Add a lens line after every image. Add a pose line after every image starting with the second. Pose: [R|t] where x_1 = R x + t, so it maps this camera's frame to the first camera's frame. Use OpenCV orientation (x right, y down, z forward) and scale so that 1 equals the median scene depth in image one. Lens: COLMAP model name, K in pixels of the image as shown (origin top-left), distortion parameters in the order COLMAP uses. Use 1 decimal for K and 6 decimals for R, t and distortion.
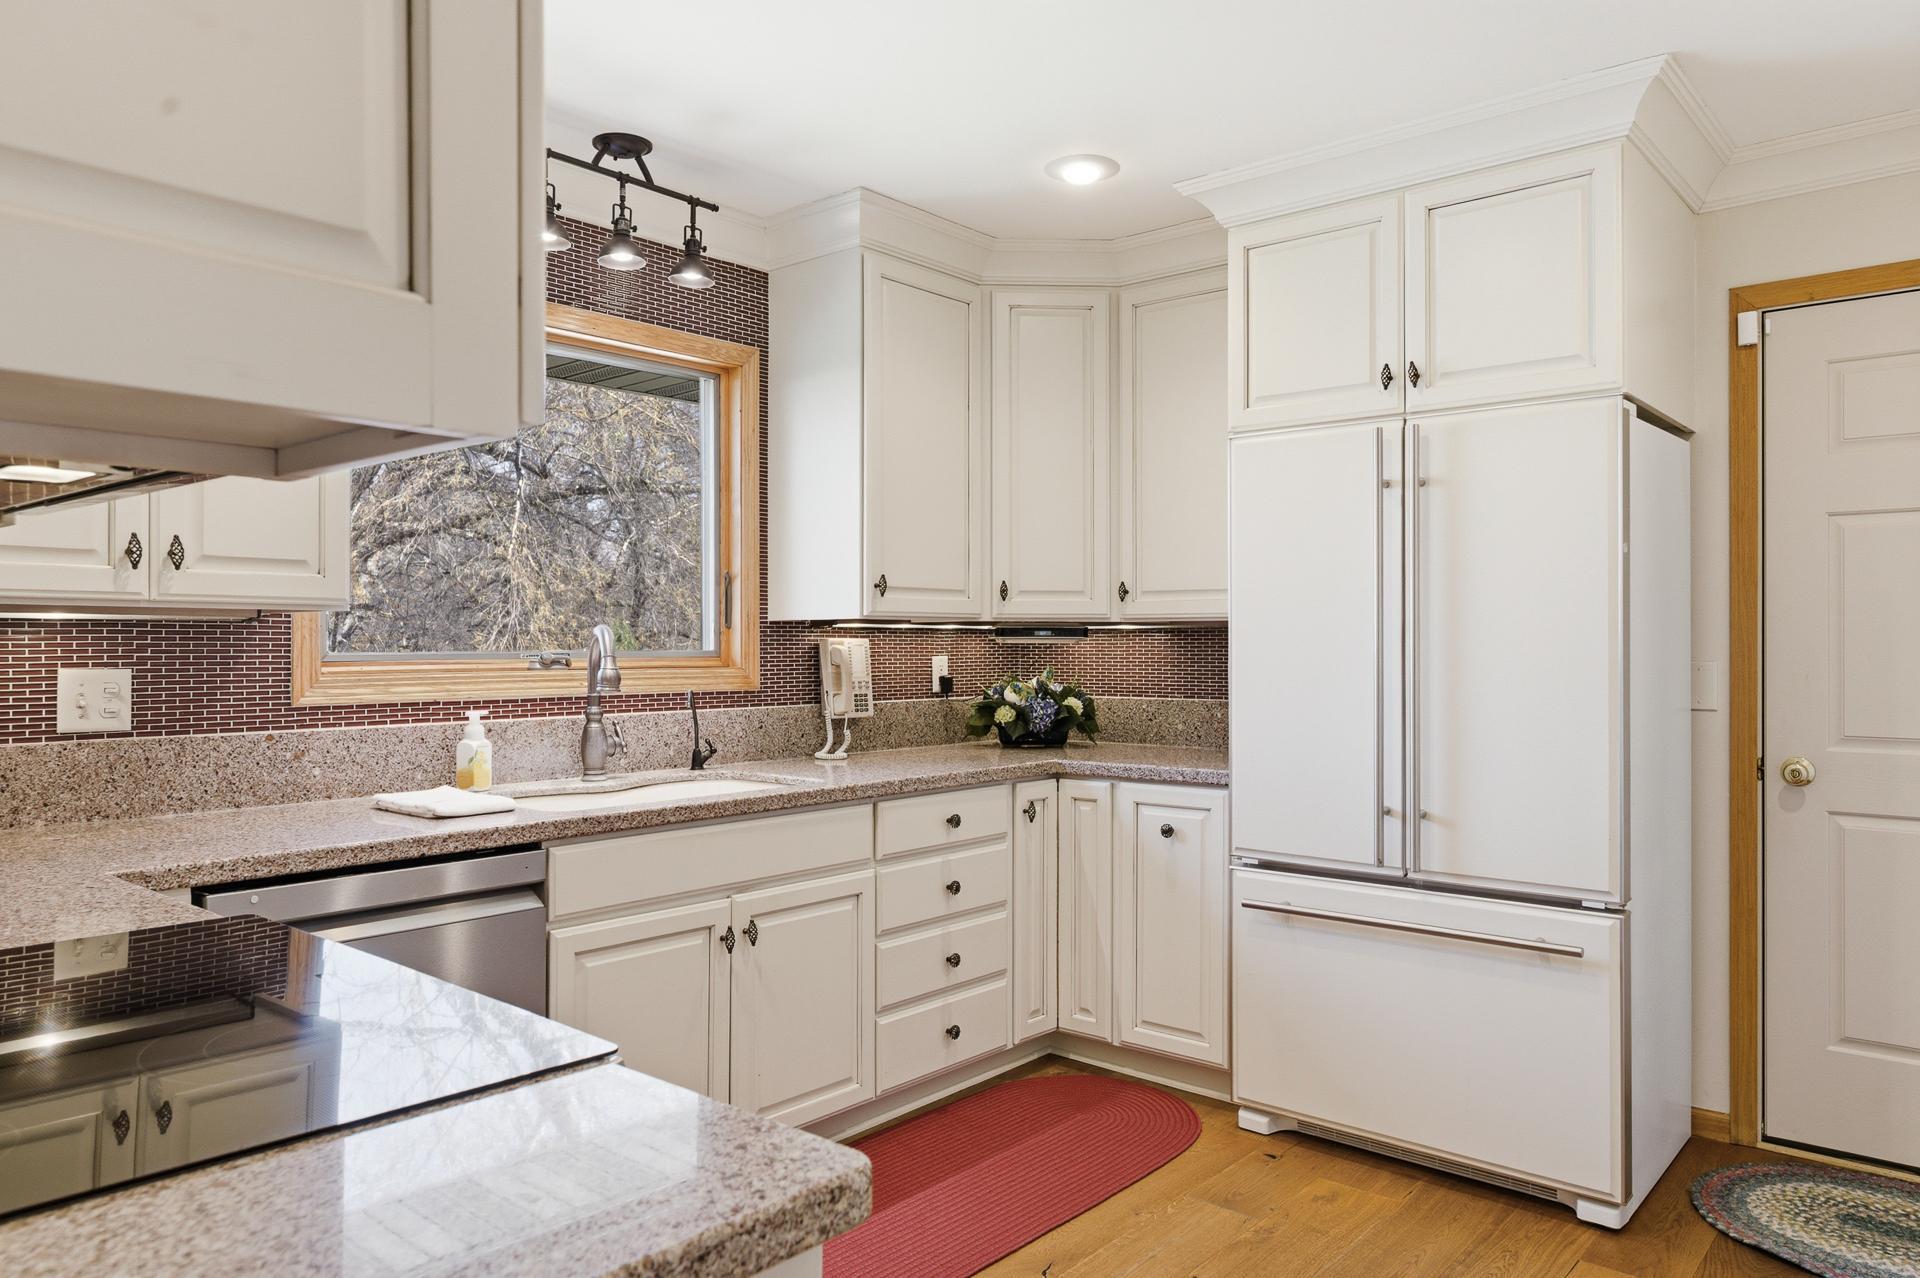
lens RADIAL K [[1274.3, 0, 960.0], [0, 1274.3, 639.0], [0, 0, 1]] dist [-0.000966, 0.000821]
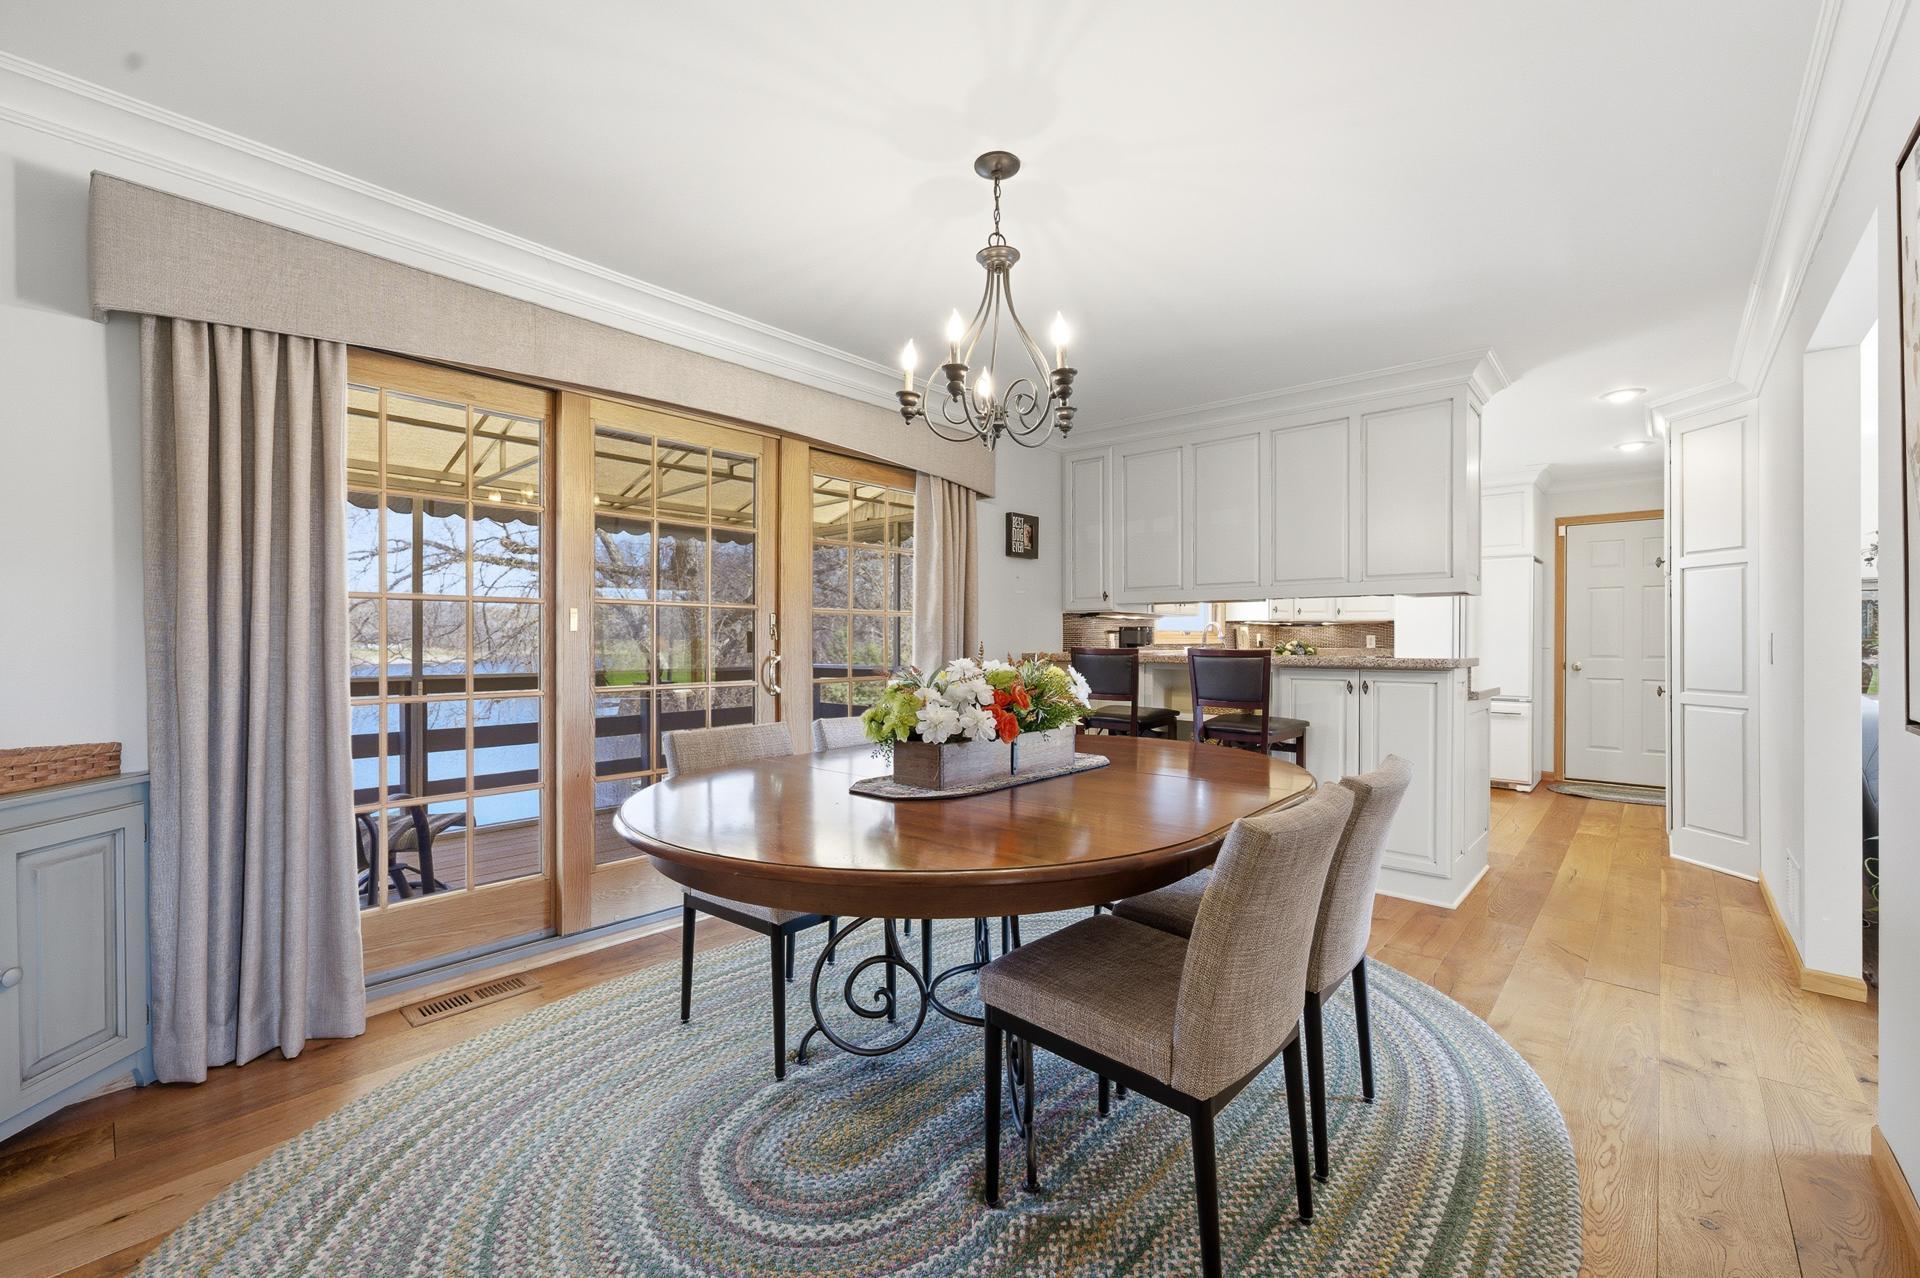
lens RADIAL K [[759.6, 0, 960.0], [0, 759.6, 639.0], [0, 0, 1]] dist [0.002780, 0.000481]
pose [[0.999606, 0.005089, -0.027593, -0.979276], [-0.005103, 0.999987, -0.000425, 0.047025], [0.027591, 0.000566, 0.999619, -1.121206]]
